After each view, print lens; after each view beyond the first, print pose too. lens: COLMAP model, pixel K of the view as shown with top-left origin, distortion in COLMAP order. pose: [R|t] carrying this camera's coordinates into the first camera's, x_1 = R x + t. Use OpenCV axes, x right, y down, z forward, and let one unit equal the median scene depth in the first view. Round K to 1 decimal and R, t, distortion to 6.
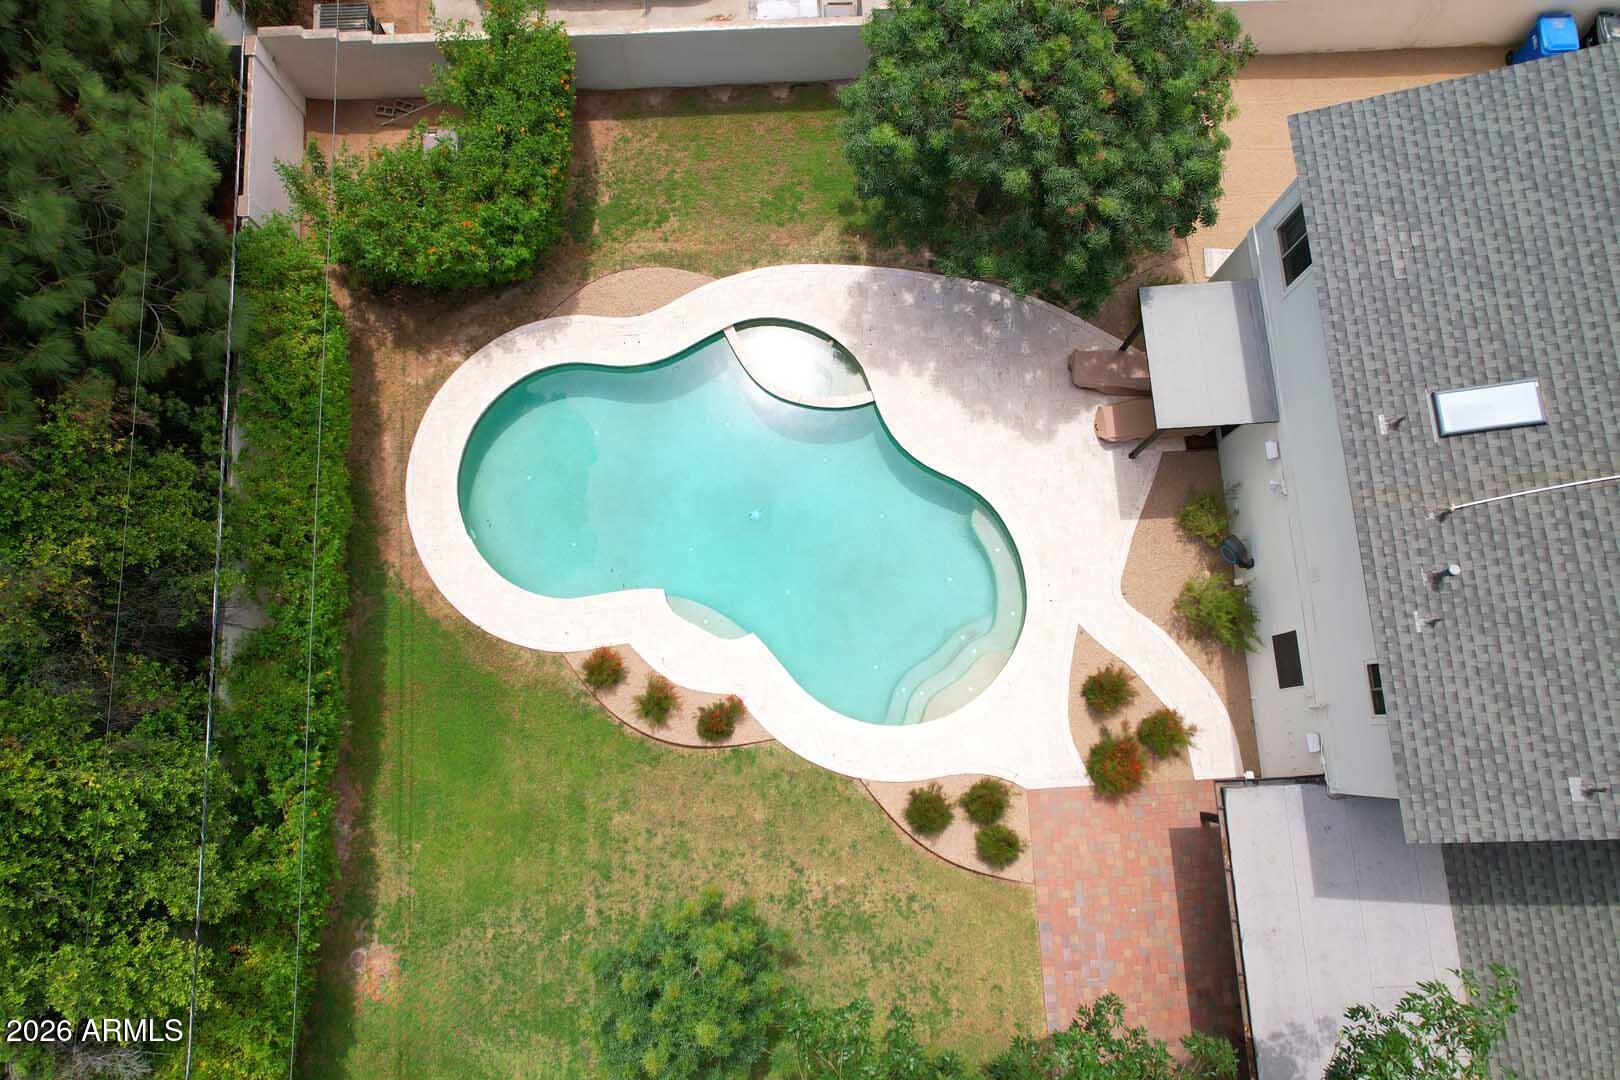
lens RADIAL K [[1025.2, 0, 810.0], [0, 1025.2, 540.0], [0, 0, 1]] dist [-0.031867, -0.000368]
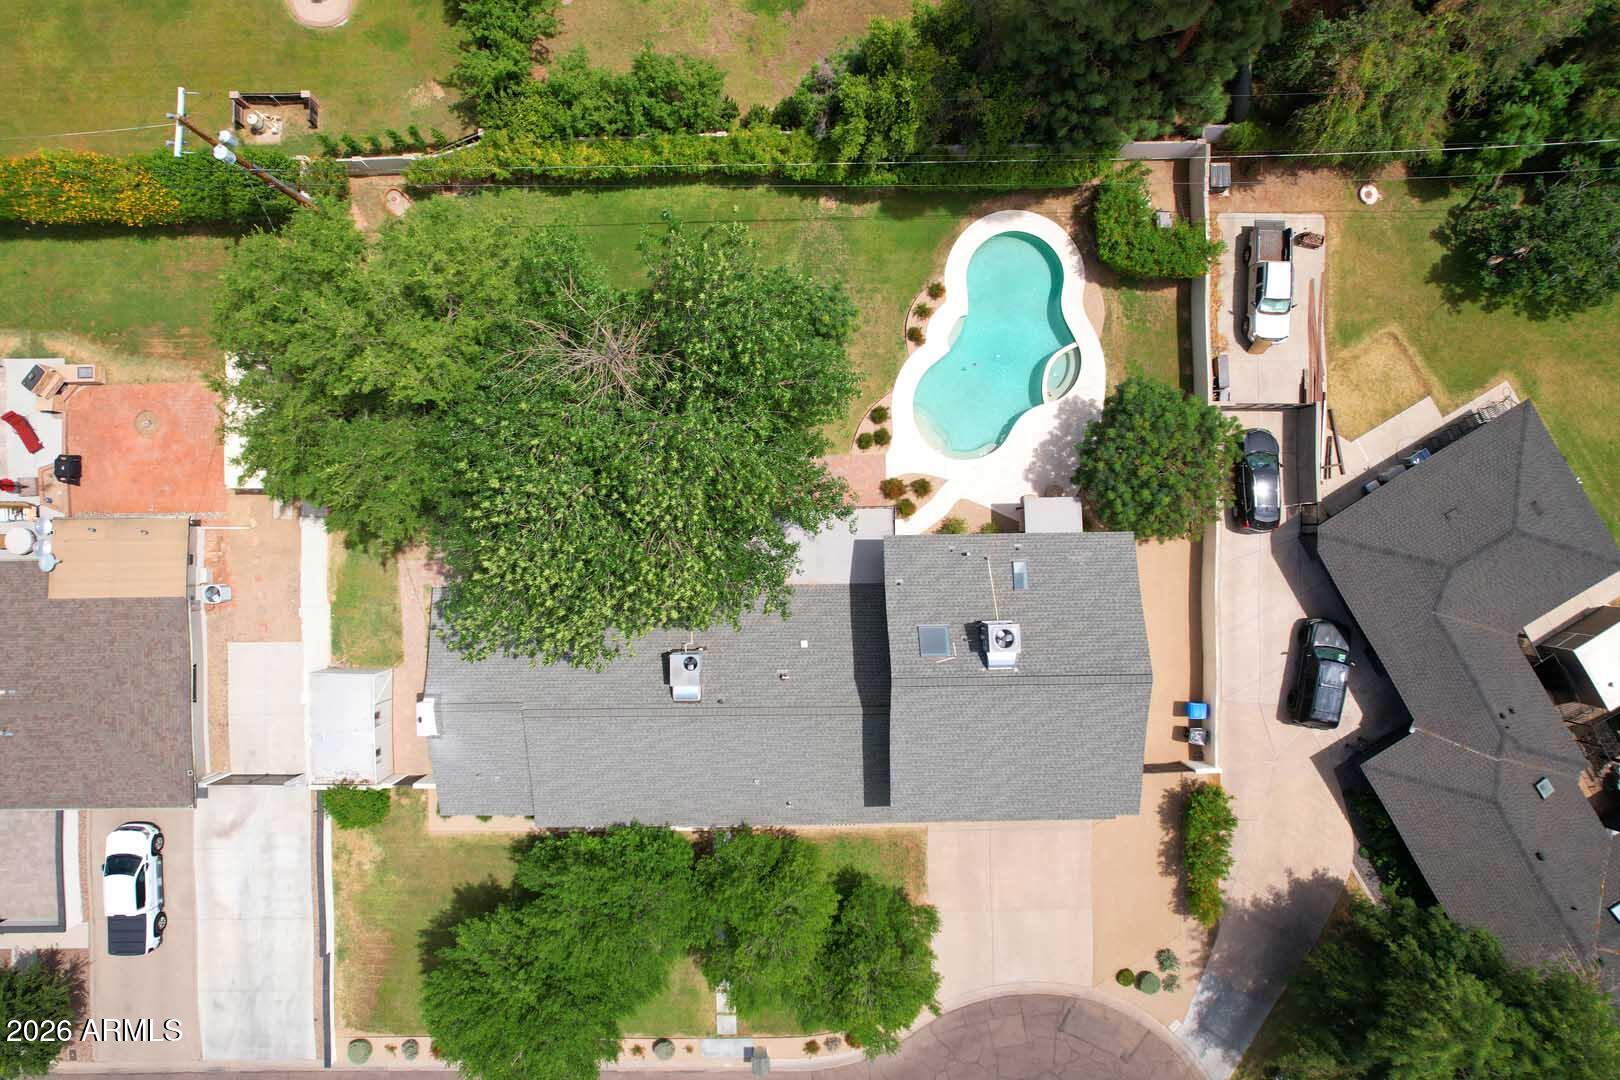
lens RADIAL K [[1042.1, 0, 810.0], [0, 1042.1, 540.0], [0, 0, 1]] dist [-0.033926, 0.002103]
pose [[-0.035297, 0.999351, -0.007232, 0.441259], [-0.981641, -0.033312, 0.187806, -0.067807], [0.187444, 0.013728, 0.982179, -1.567033]]
